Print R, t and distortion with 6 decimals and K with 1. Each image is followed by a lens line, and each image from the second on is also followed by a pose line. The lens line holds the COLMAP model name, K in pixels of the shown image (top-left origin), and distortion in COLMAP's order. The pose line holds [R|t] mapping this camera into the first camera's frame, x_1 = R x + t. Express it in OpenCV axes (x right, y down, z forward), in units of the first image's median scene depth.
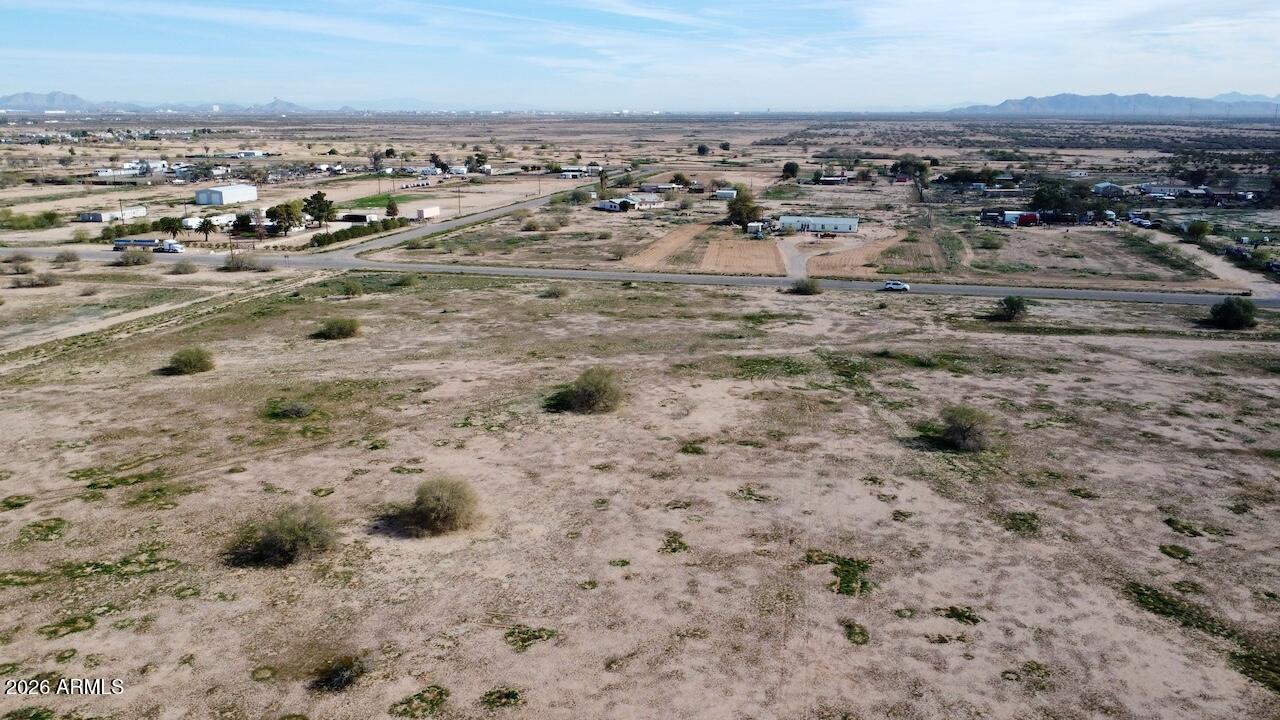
lens RADIAL K [[958.3, 0, 642.6], [0, 958.3, 353.7], [0, 0, 1]] dist [0.004924, -0.004677]
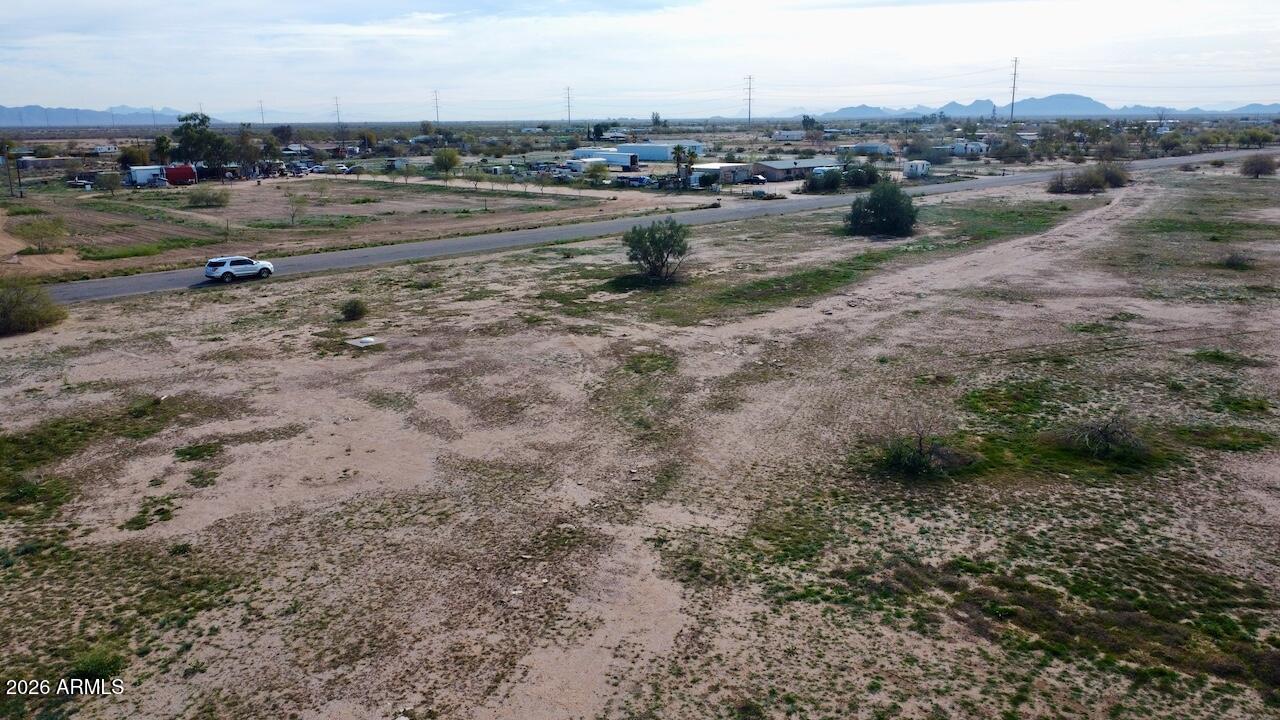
lens RADIAL K [[958.3, 0, 641.3], [0, 958.3, 356.5], [0, 0, 1]] dist [0.004924, -0.004677]
pose [[0.525233, -0.213572, 0.823721, 0.053558], [0.222996, 0.968709, 0.108973, -0.068974], [-0.821220, 0.126450, 0.556424, 1.063787]]
